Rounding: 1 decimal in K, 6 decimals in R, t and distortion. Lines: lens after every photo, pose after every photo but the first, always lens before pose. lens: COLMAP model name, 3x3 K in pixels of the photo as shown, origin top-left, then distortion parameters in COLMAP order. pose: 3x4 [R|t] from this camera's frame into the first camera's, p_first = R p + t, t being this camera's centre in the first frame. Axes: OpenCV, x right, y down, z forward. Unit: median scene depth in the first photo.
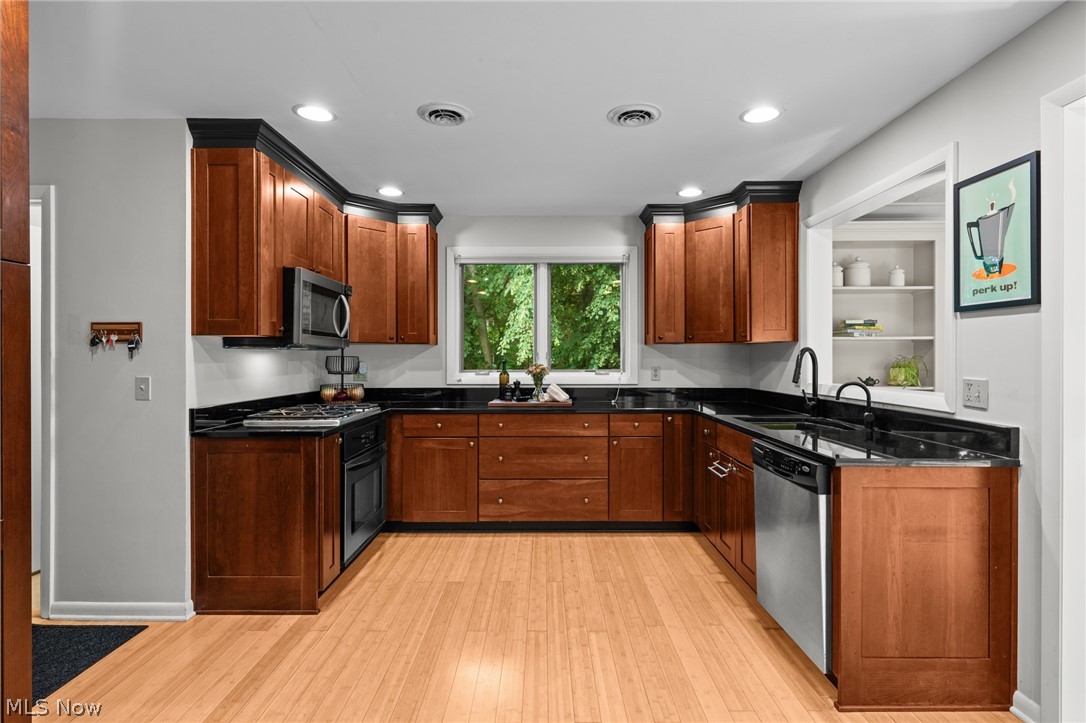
lens RADIAL K [[539.2, 0, 545.5], [0, 539.2, 358.3], [0, 0, 1]] dist [0.002521, -0.000011]
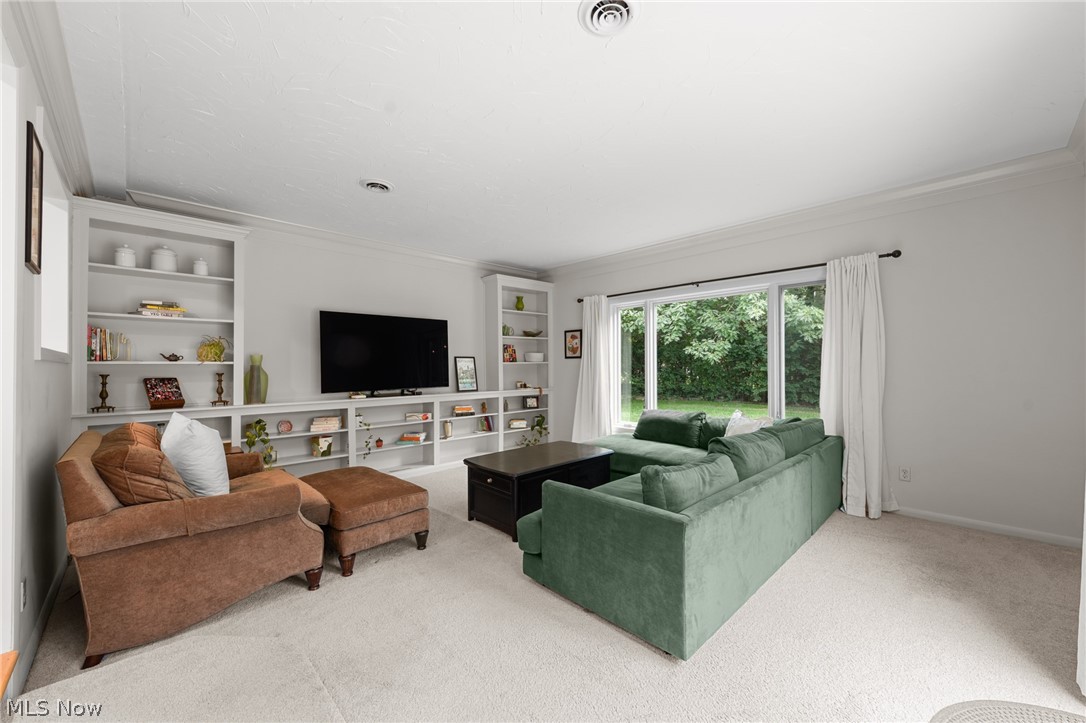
lens RADIAL K [[419.8, 0, 547.5], [0, 419.8, 356.9], [0, 0, 1]] dist [-0.001082, -0.000088]
pose [[0.710658, 0.013741, 0.703404, 0.563556], [0.006323, 0.999644, -0.025917, 0.072439], [-0.703509, 0.022866, 0.710318, -0.169725]]
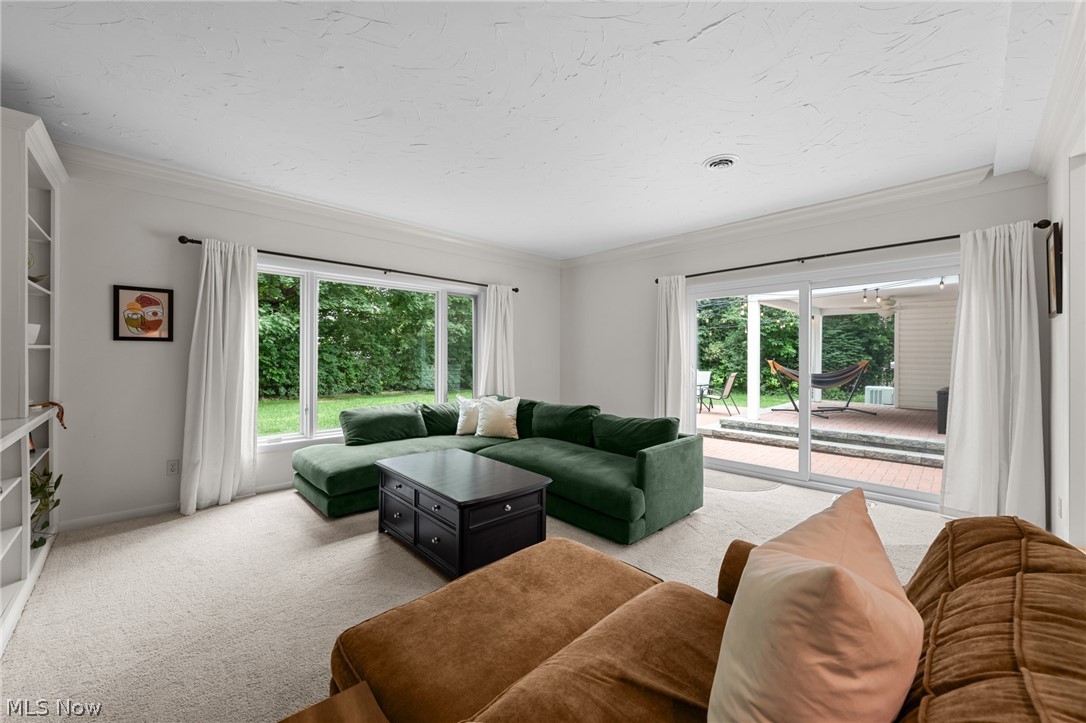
lens RADIAL K [[419.8, 0, 547.5], [0, 419.8, 356.9], [0, 0, 1]] dist [-0.001082, -0.000088]
pose [[-0.697758, -0.001528, 0.716332, 0.578854], [-0.000624, 0.999999, 0.001525, 0.067835], [-0.716334, 0.000617, -0.697758, 0.892741]]
